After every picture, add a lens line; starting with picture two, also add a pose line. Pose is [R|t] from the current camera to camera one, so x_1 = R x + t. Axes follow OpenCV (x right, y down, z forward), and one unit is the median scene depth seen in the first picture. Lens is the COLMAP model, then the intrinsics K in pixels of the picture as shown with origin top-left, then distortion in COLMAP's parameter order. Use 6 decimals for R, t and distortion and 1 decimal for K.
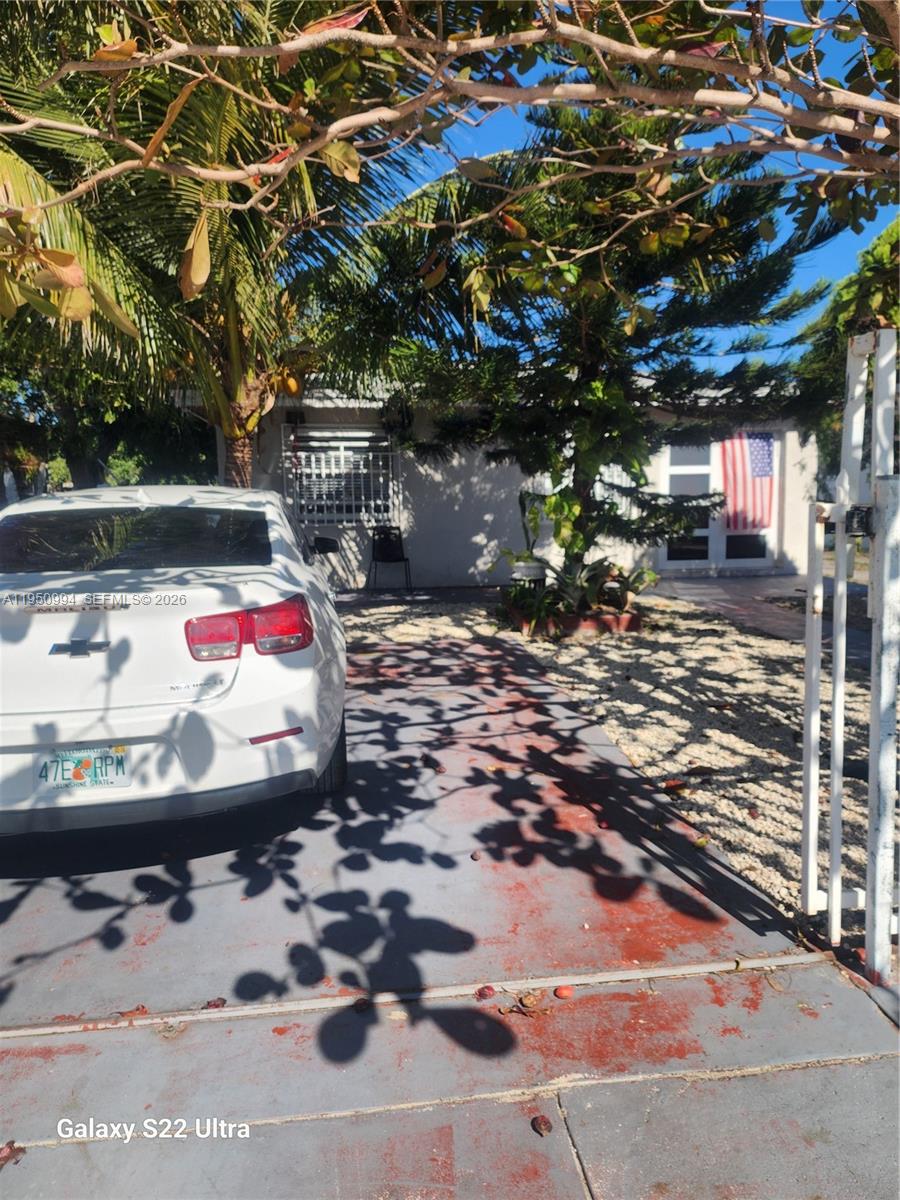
lens RADIAL K [[834.3, 0, 456.4], [0, 834.3, 595.0], [0, 0, 1]] dist [0.096676, -0.091080]
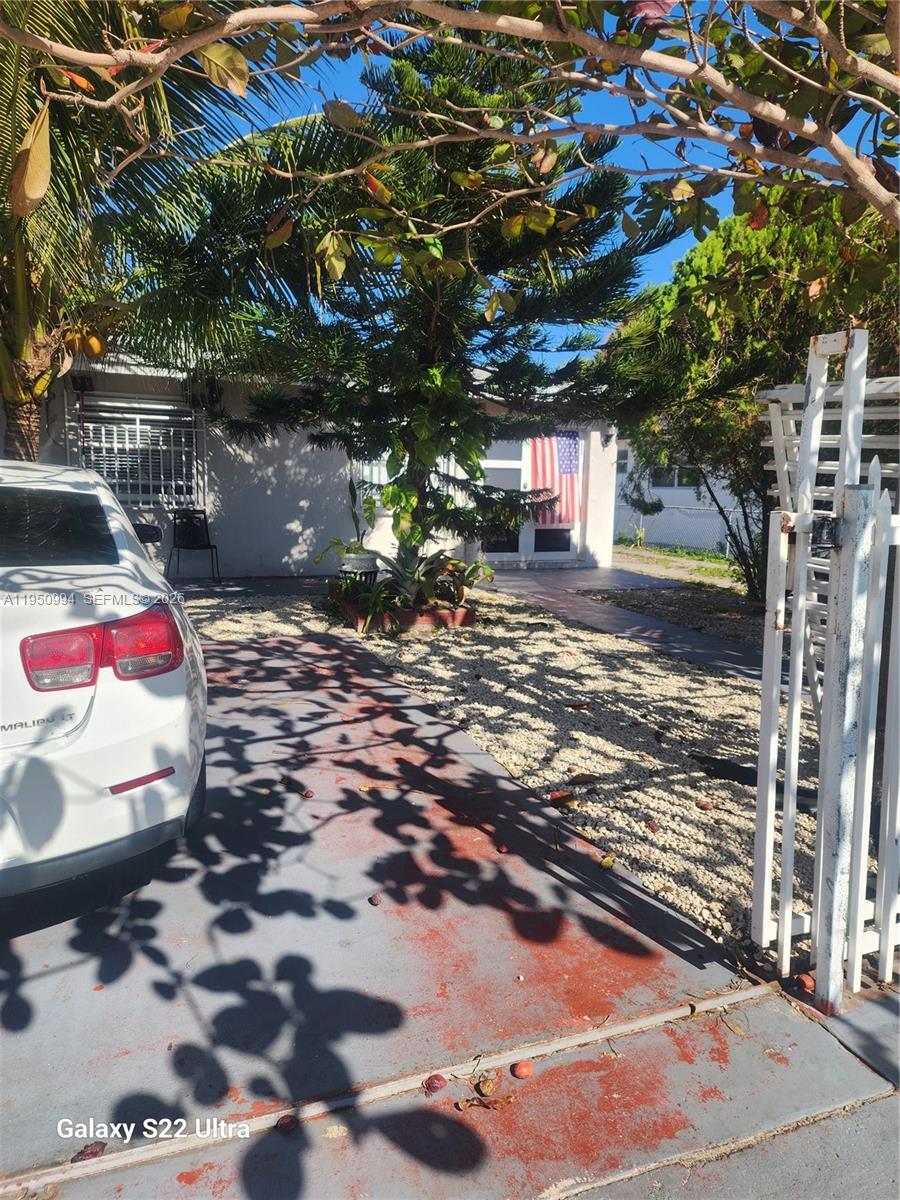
lens RADIAL K [[834.3, 0, 456.4], [0, 834.3, 595.0], [0, 0, 1]] dist [0.096676, -0.091080]
pose [[0.968772, 0.002495, 0.247942, -0.081105], [-0.006542, 0.999858, 0.015500, -0.014978], [-0.247868, -0.016638, 0.968651, 0.096555]]
